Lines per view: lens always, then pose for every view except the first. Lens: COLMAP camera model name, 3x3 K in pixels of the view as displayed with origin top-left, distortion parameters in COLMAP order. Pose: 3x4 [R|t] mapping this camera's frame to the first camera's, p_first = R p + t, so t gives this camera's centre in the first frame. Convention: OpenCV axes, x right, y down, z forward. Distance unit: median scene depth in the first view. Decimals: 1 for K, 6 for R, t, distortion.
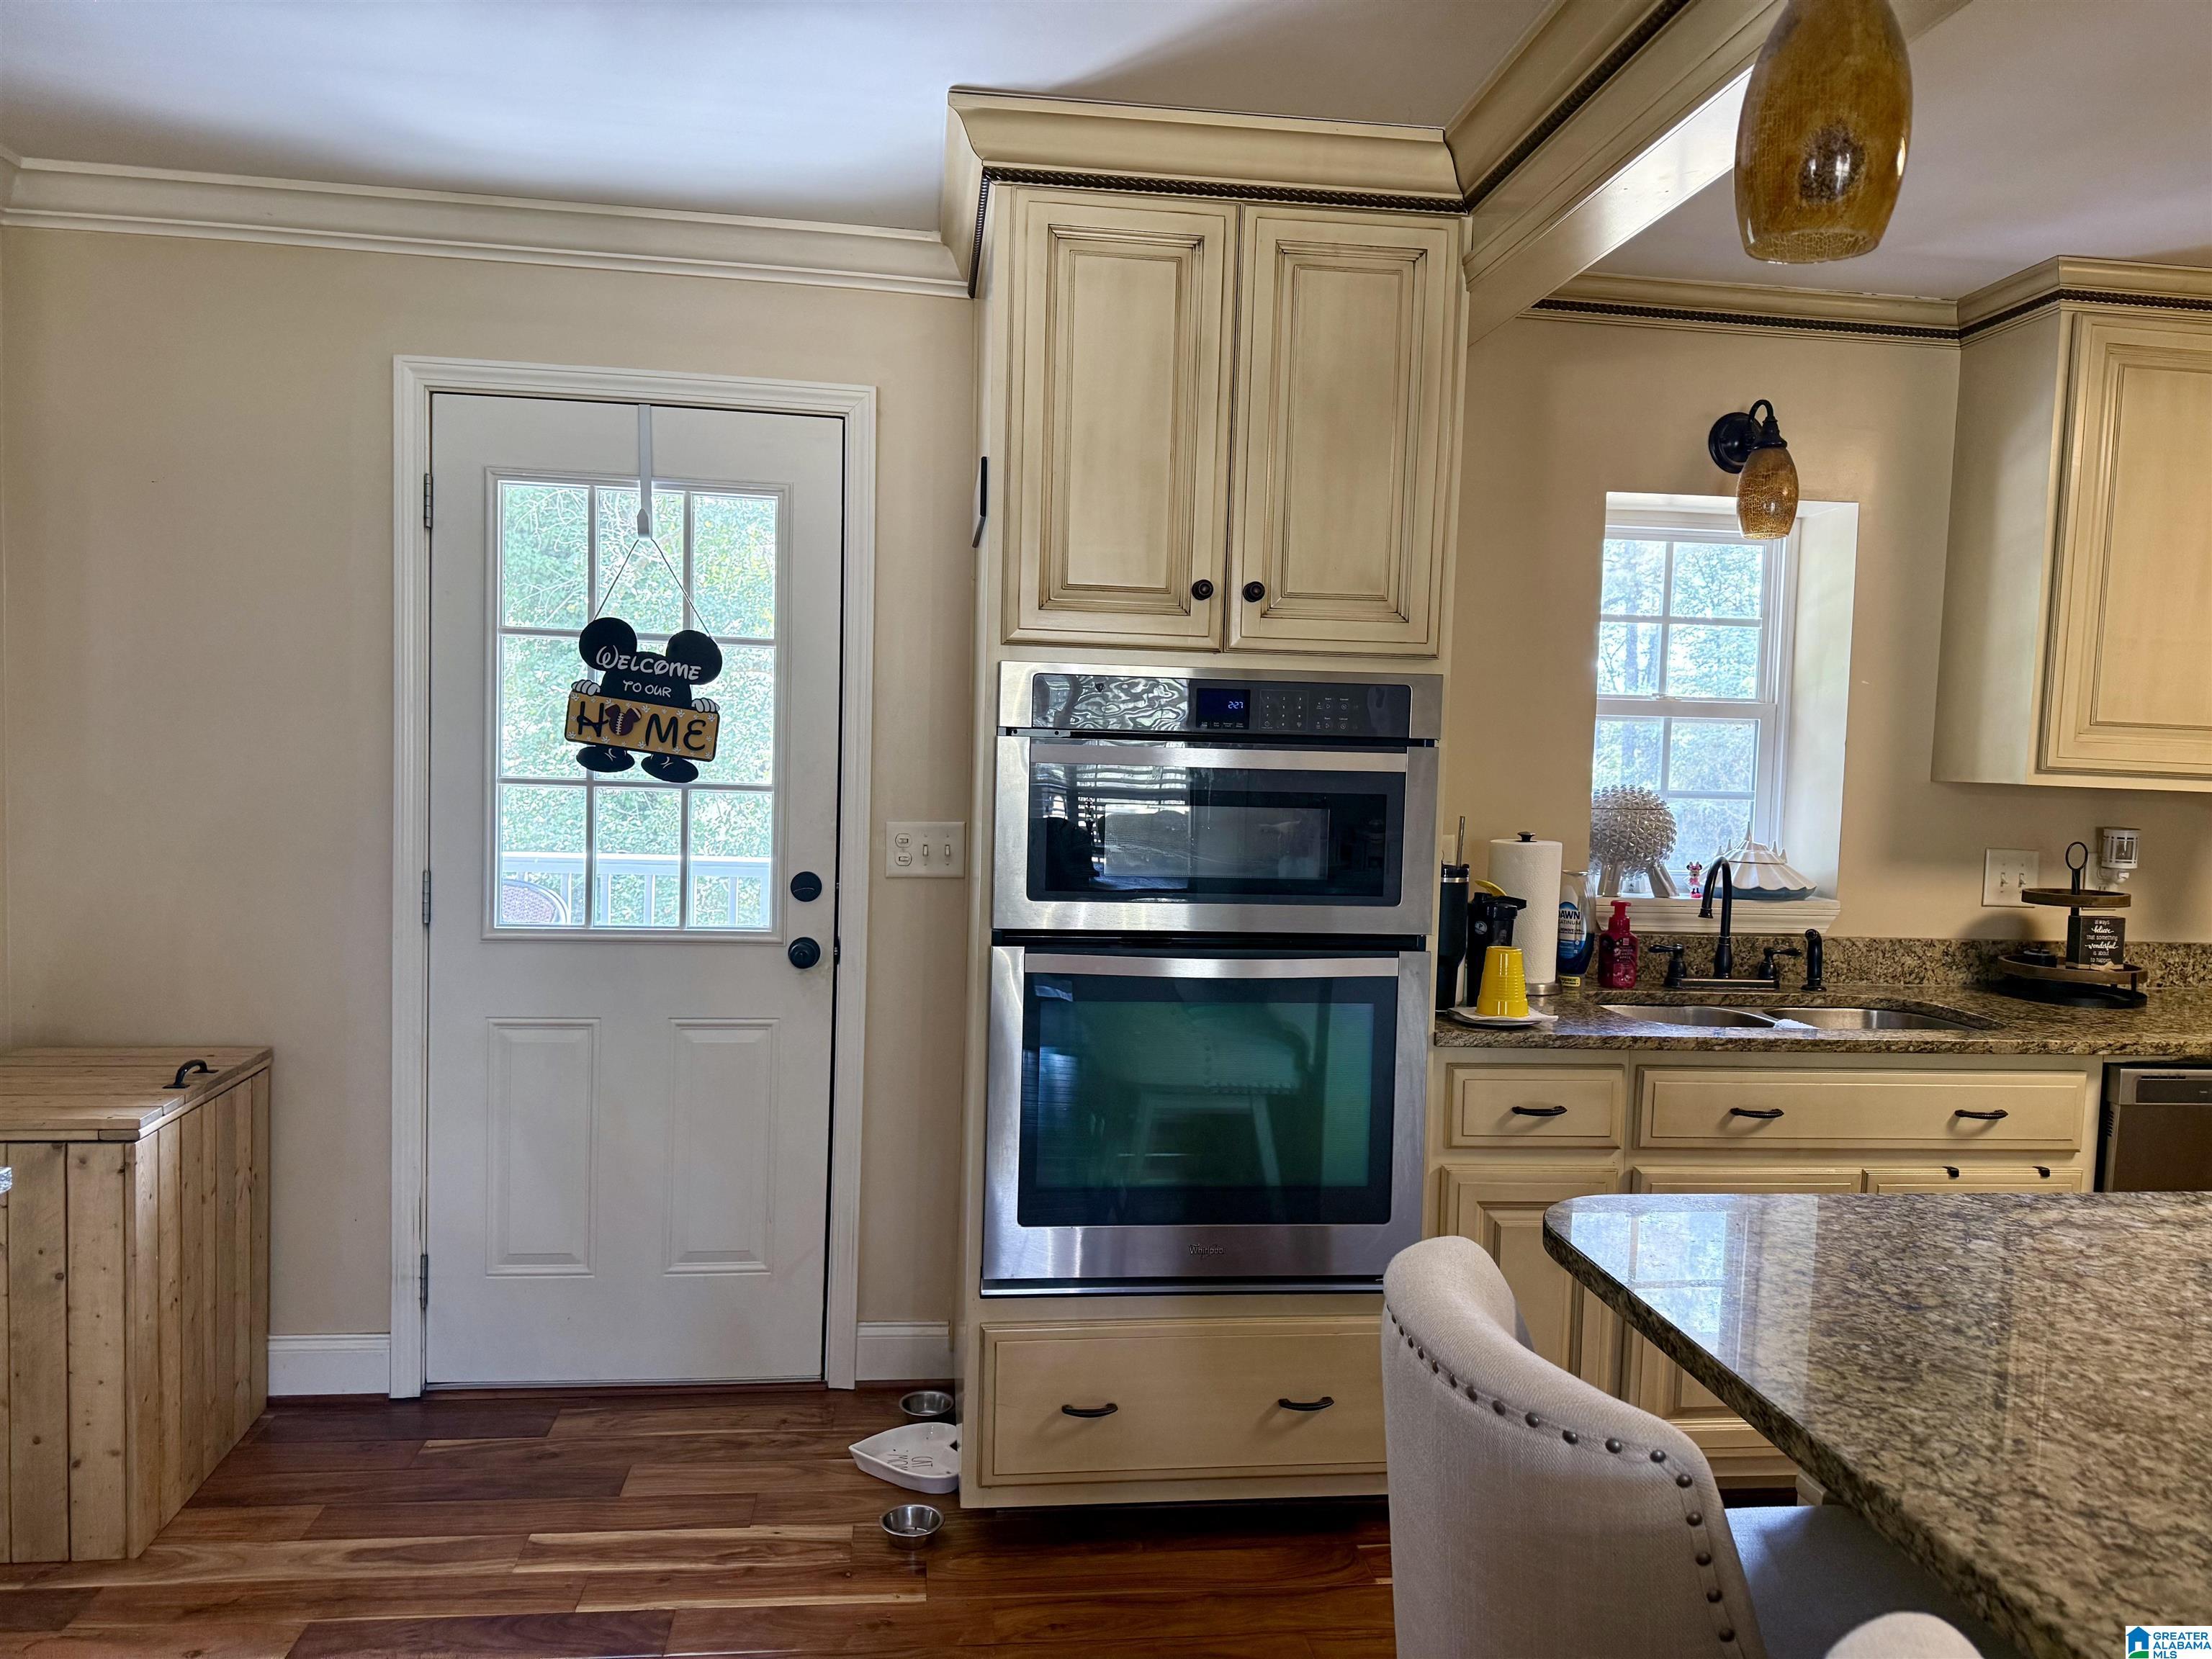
lens RADIAL K [[1568.8, 0, 1104.9], [0, 1568.8, 830.3], [0, 0, 1]] dist [0.034994, -0.039099]
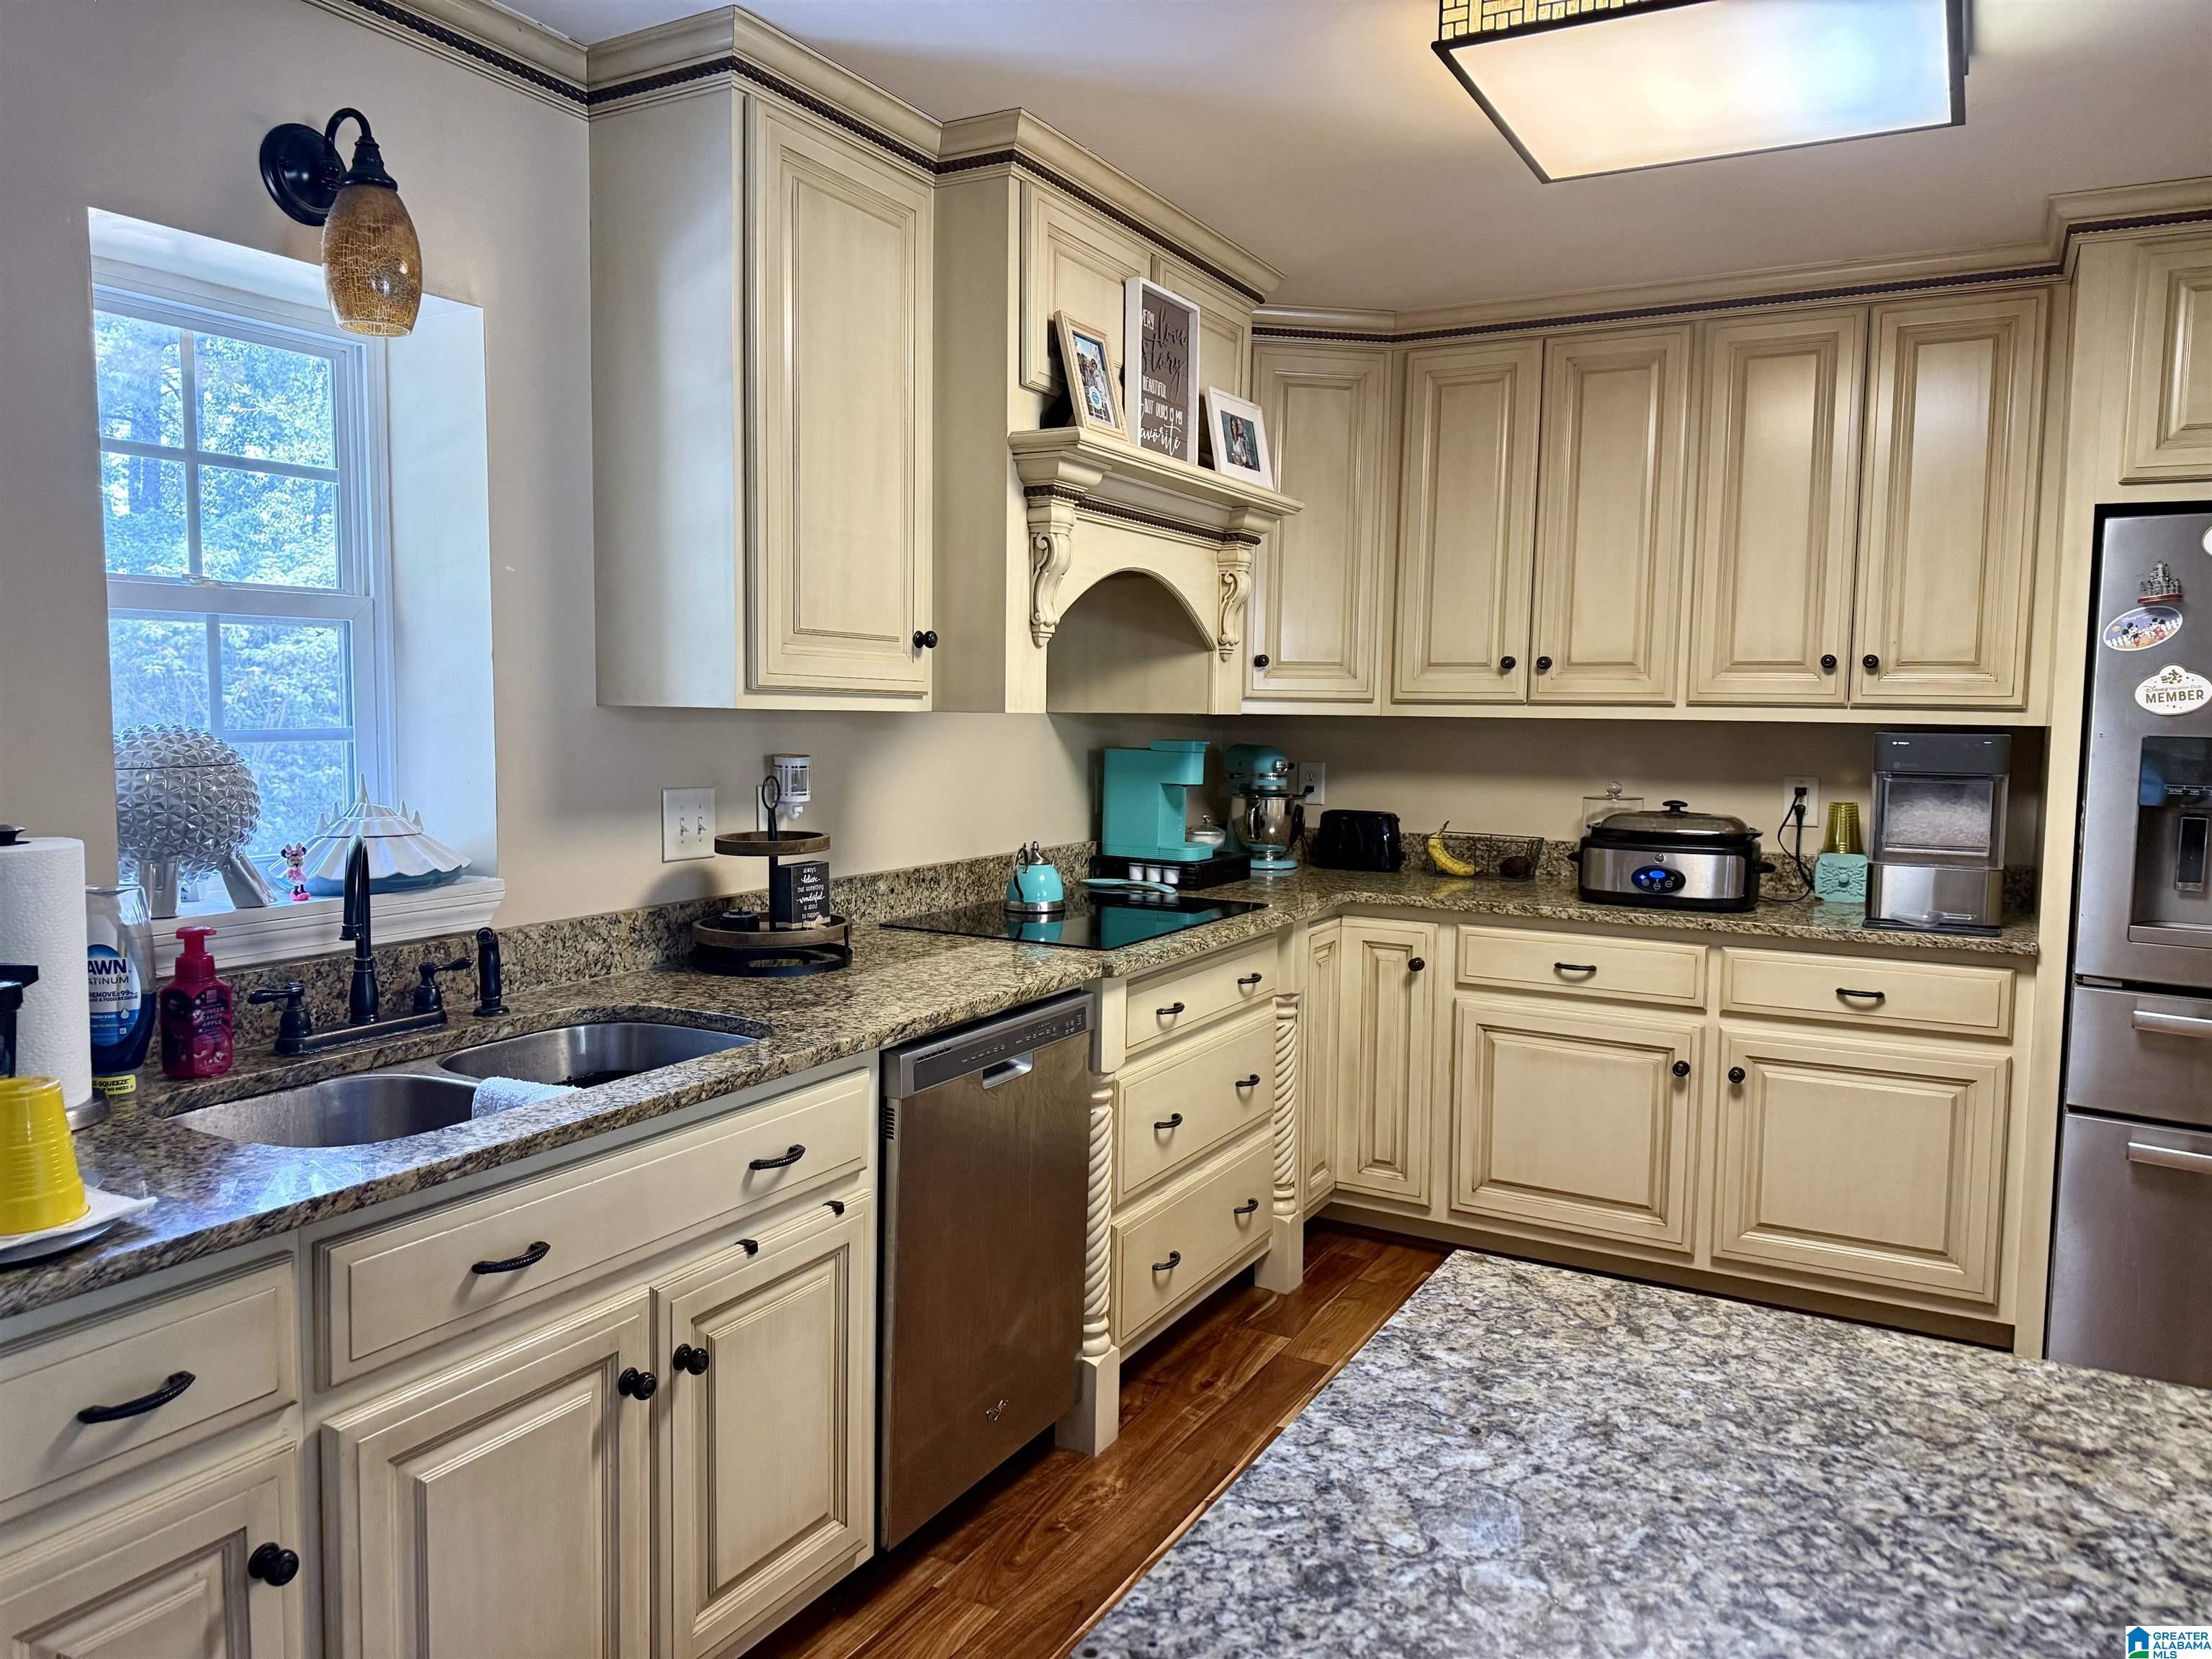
lens RADIAL K [[1568.8, 0, 1101.9], [0, 1568.8, 824.0], [0, 0, 1]] dist [0.034994, -0.039099]
pose [[0.590767, -0.090286, 0.801775, 0.061661], [0.052996, 0.995916, 0.073099, -0.018017], [-0.805100, -0.000694, 0.593139, 0.384400]]
